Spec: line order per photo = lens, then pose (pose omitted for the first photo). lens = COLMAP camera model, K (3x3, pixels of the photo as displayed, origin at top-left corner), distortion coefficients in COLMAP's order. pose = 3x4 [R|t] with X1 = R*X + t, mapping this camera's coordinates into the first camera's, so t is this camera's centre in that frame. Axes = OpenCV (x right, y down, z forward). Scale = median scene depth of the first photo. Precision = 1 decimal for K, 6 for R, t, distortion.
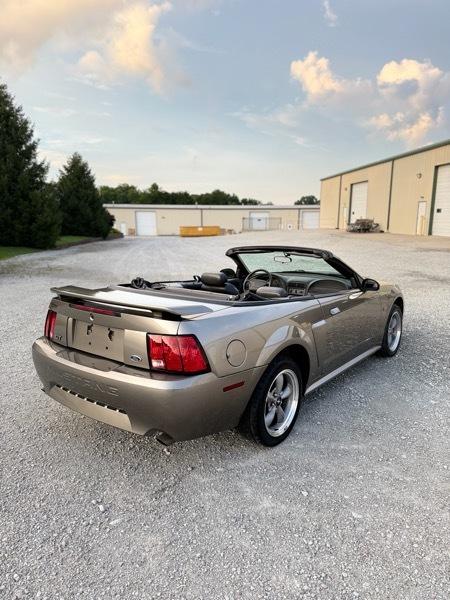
lens RADIAL K [[429.8, 0, 225.0], [0, 429.8, 300.0], [0, 0, 1]] dist [-0.000337, -0.009700]
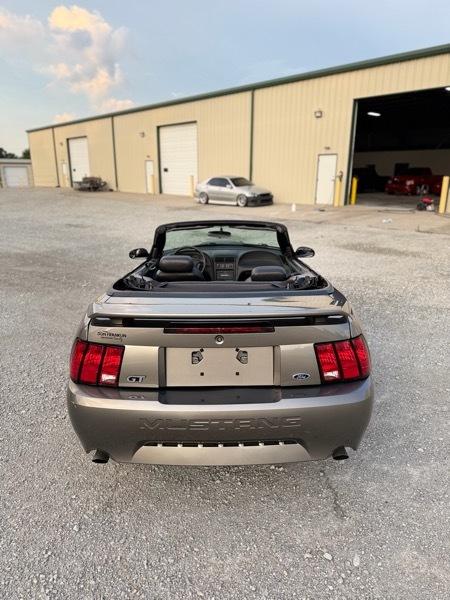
lens RADIAL K [[429.8, 0, 225.0], [0, 429.8, 300.0], [0, 0, 1]] dist [-0.000337, -0.009700]
pose [[0.778455, -0.169615, 0.604349, -0.075654], [0.109866, 0.984755, 0.134862, -0.013096], [-0.618010, -0.038586, 0.785223, 0.041496]]
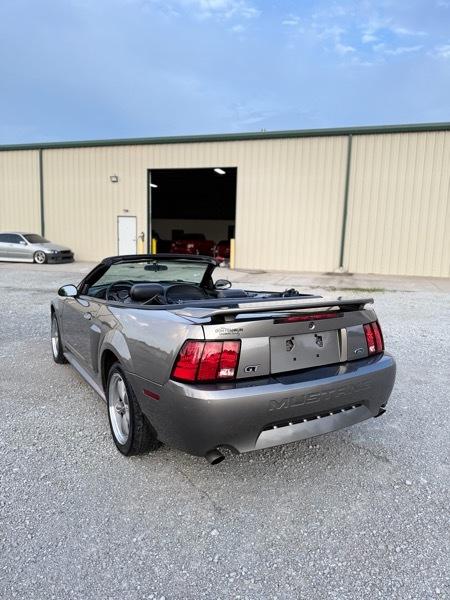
lens RADIAL K [[413.1, 0, 226.0], [0, 413.1, 306.3], [0, 0, 1]] dist [0.187545, -0.382833]
pose [[0.348708, -0.119885, 0.929532, -0.121503], [0.139181, 0.987412, 0.075136, -0.009557], [-0.926839, 0.103173, 0.361004, 0.086119]]
